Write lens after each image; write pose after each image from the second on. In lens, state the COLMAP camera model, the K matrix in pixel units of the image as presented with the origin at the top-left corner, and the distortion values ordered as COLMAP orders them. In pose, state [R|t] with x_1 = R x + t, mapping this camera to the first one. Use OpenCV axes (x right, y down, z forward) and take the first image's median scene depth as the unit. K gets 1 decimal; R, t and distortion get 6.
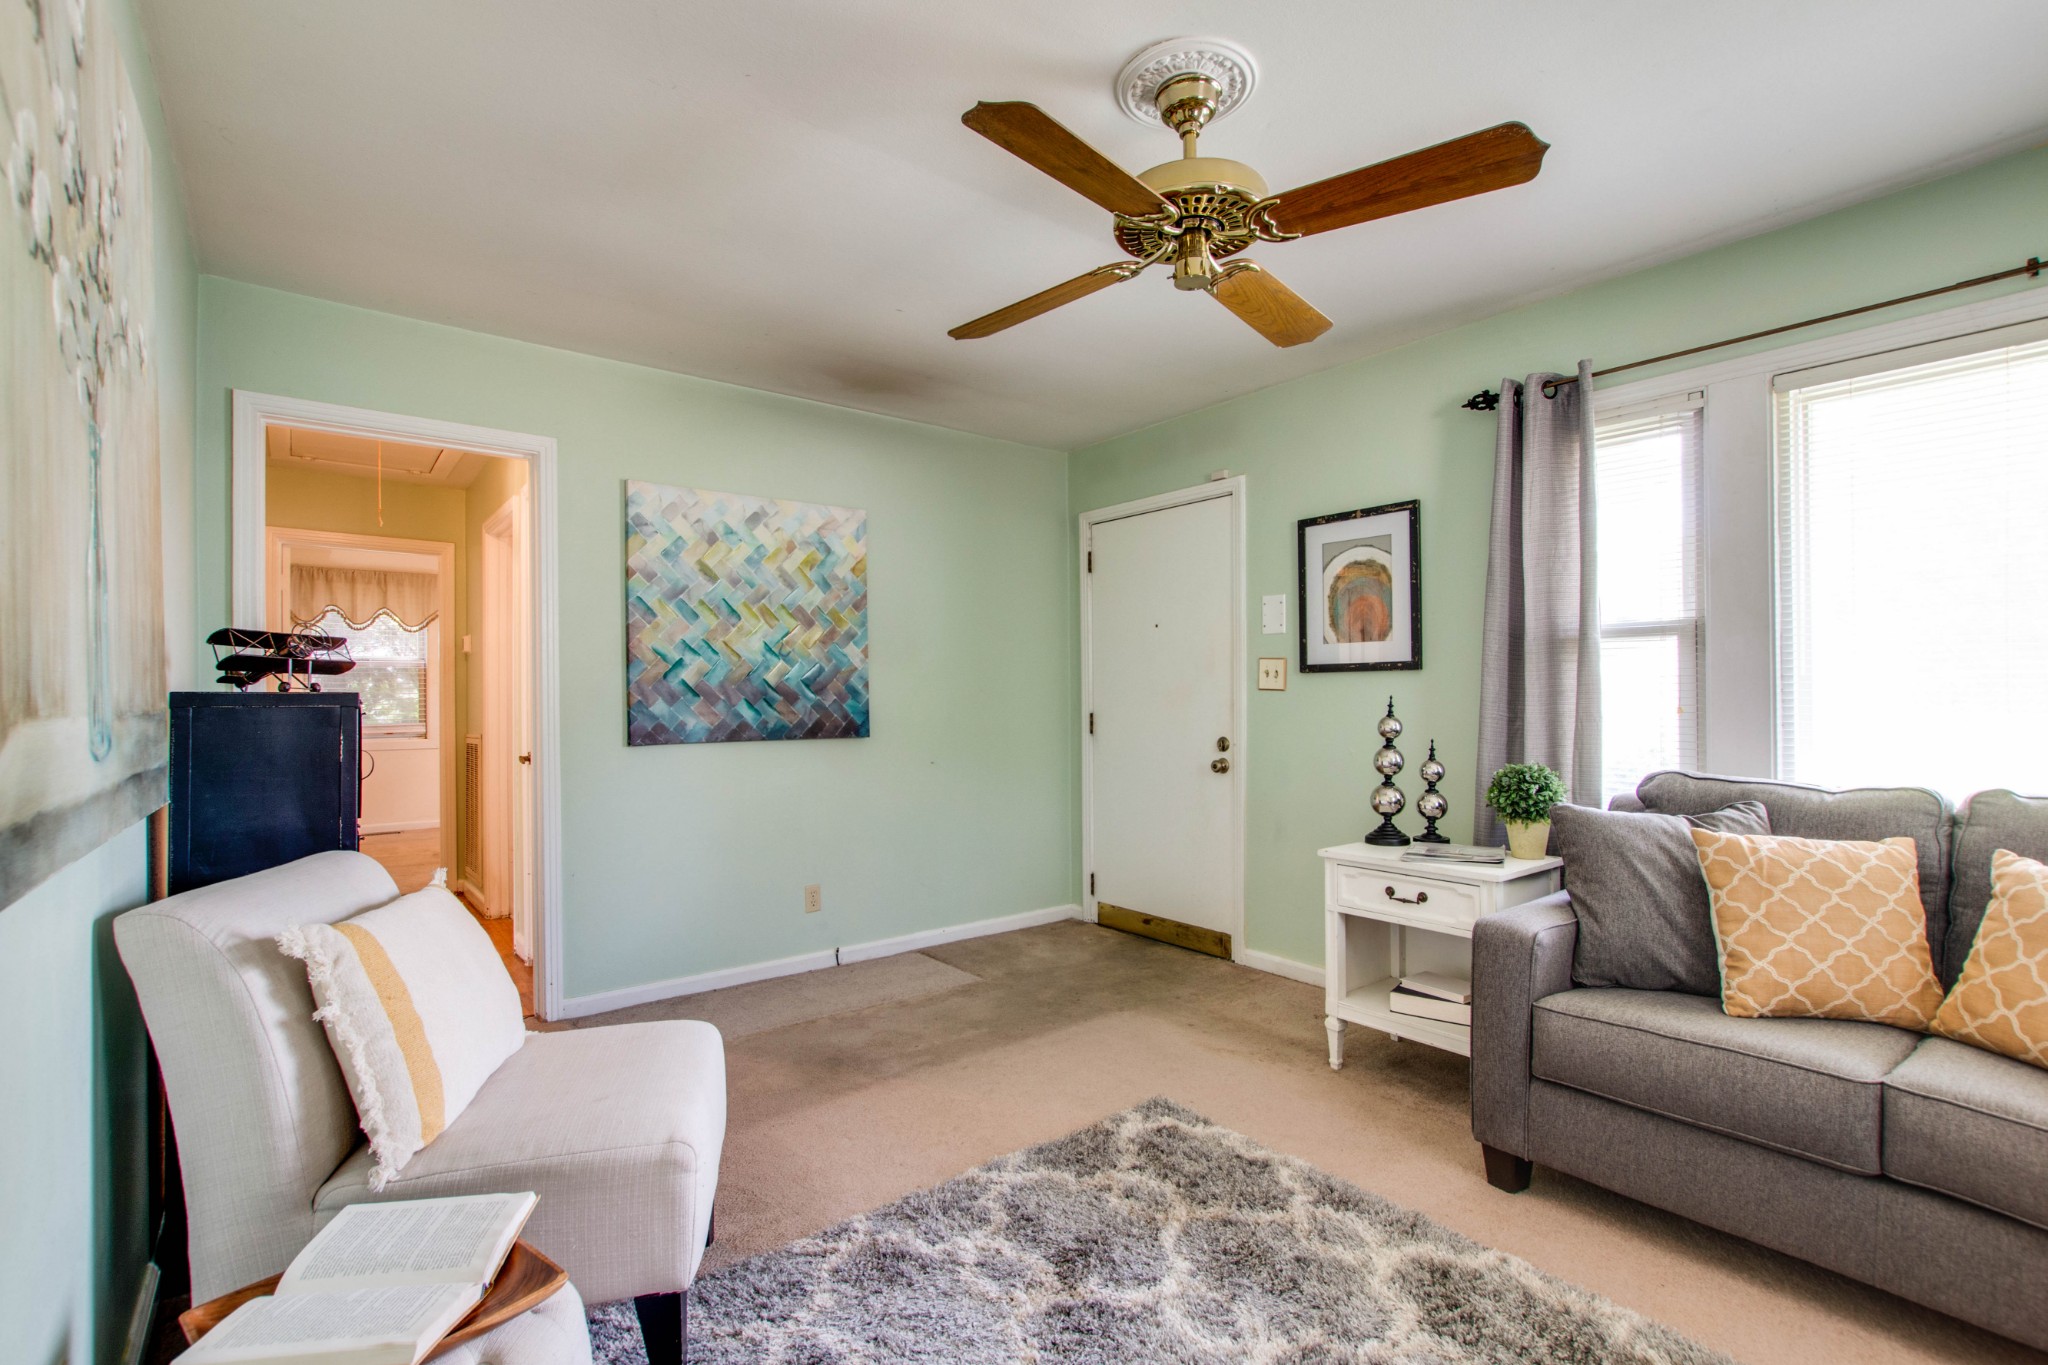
lens RADIAL K [[937.4, 0, 1023.8], [0, 937.4, 689.0], [0, 0, 1]] dist [-0.000269, -0.000011]
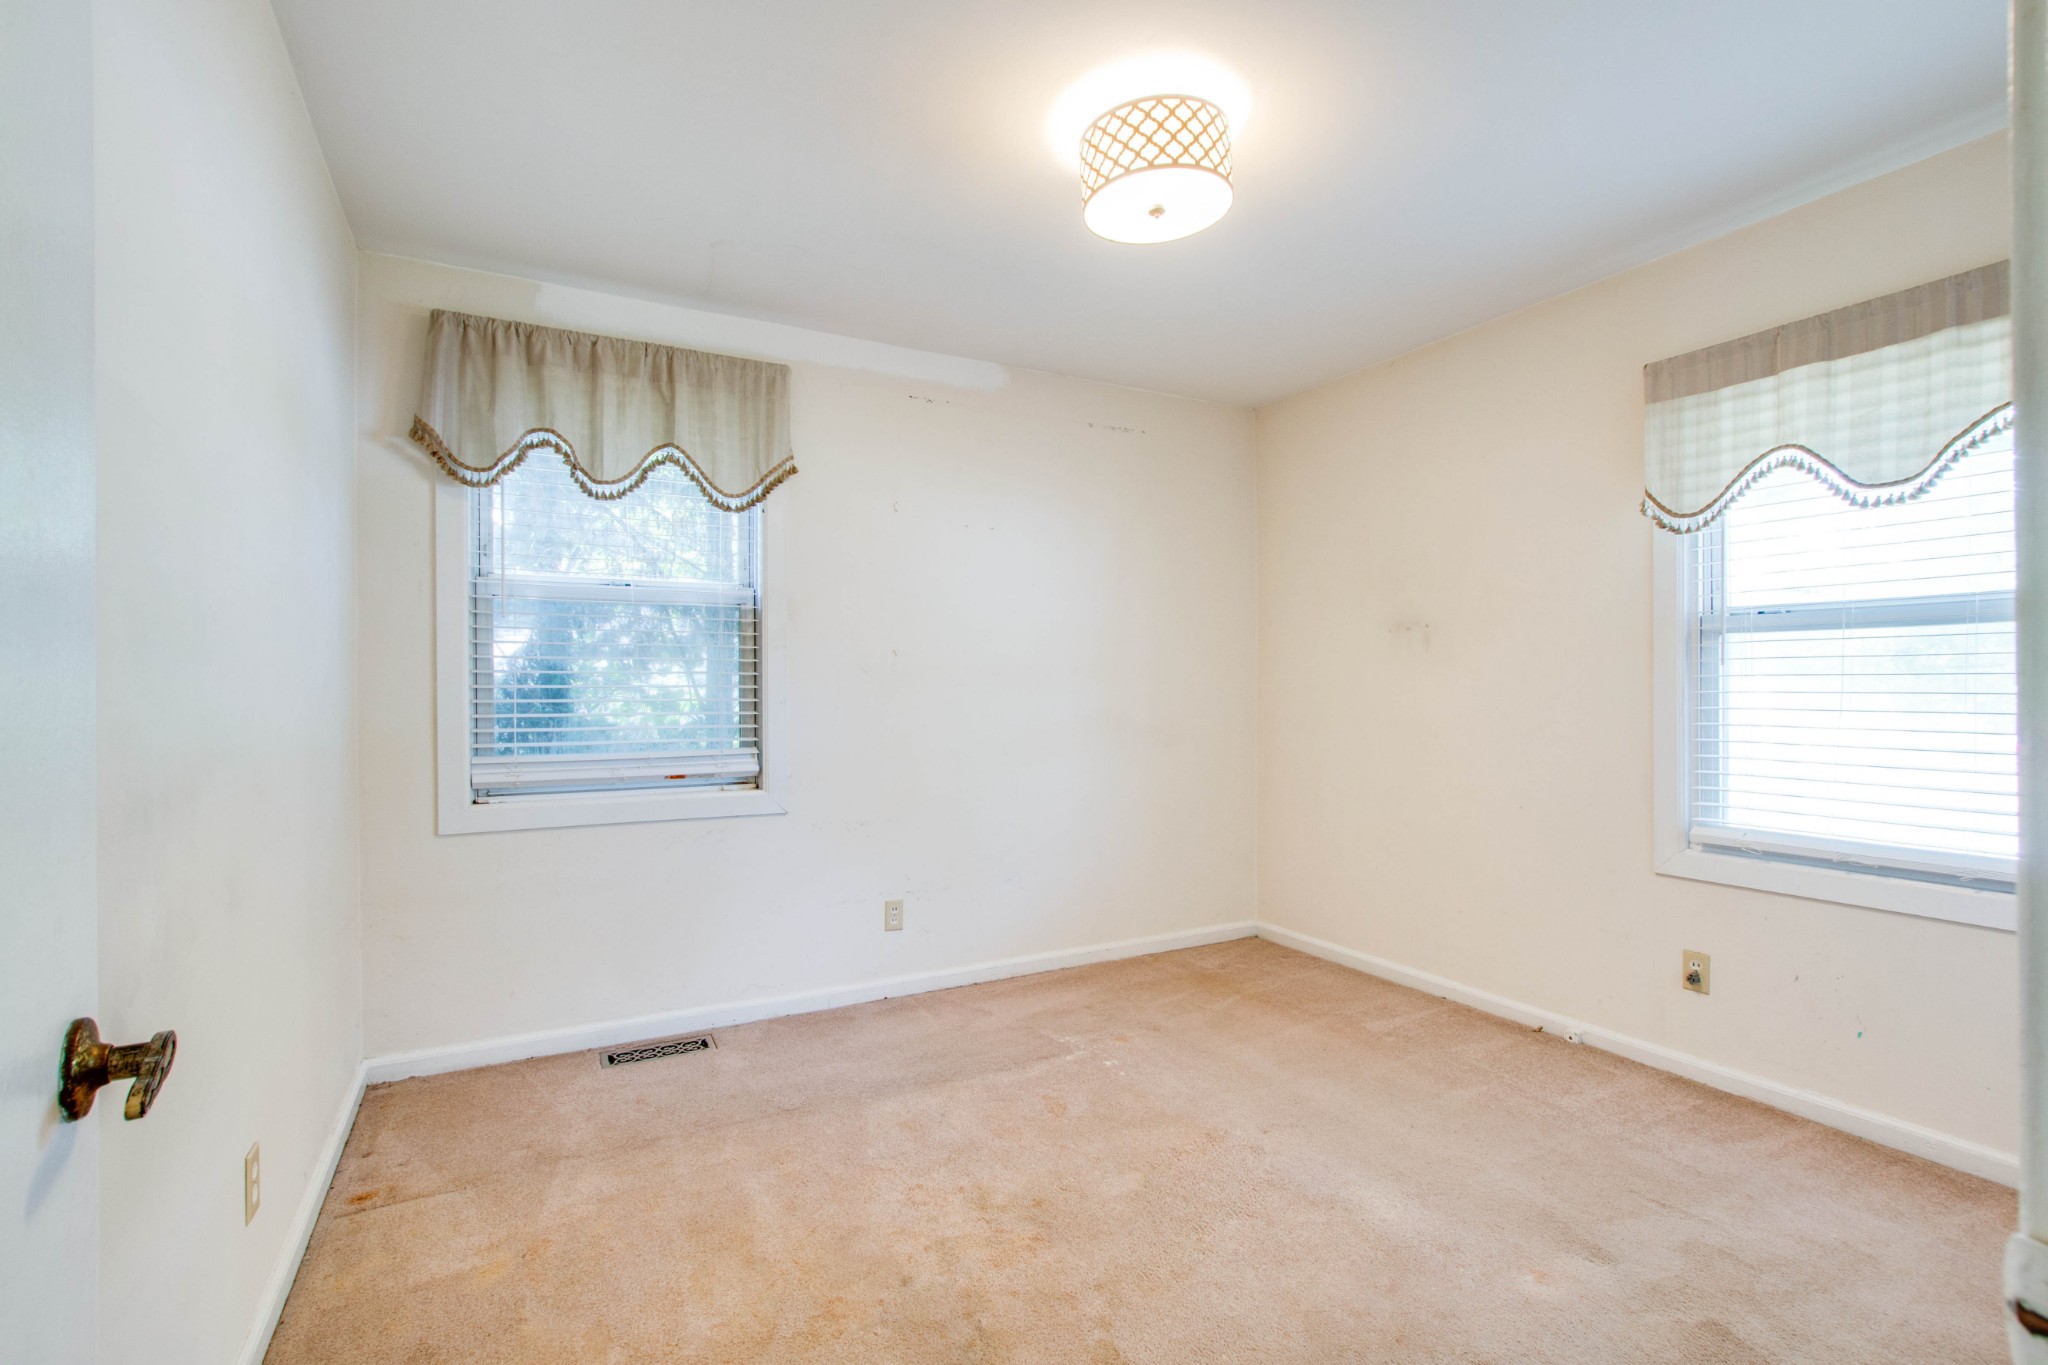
lens RADIAL K [[937.9, 0, 1024.5], [0, 937.9, 683.7], [0, 0, 1]] dist [-0.012353, 0.003437]
pose [[0.985895, 0.000885, -0.167362, -0.480177], [-0.000399, 0.999996, 0.002935, 0.007889], [0.167364, -0.002827, 0.985891, 0.656618]]
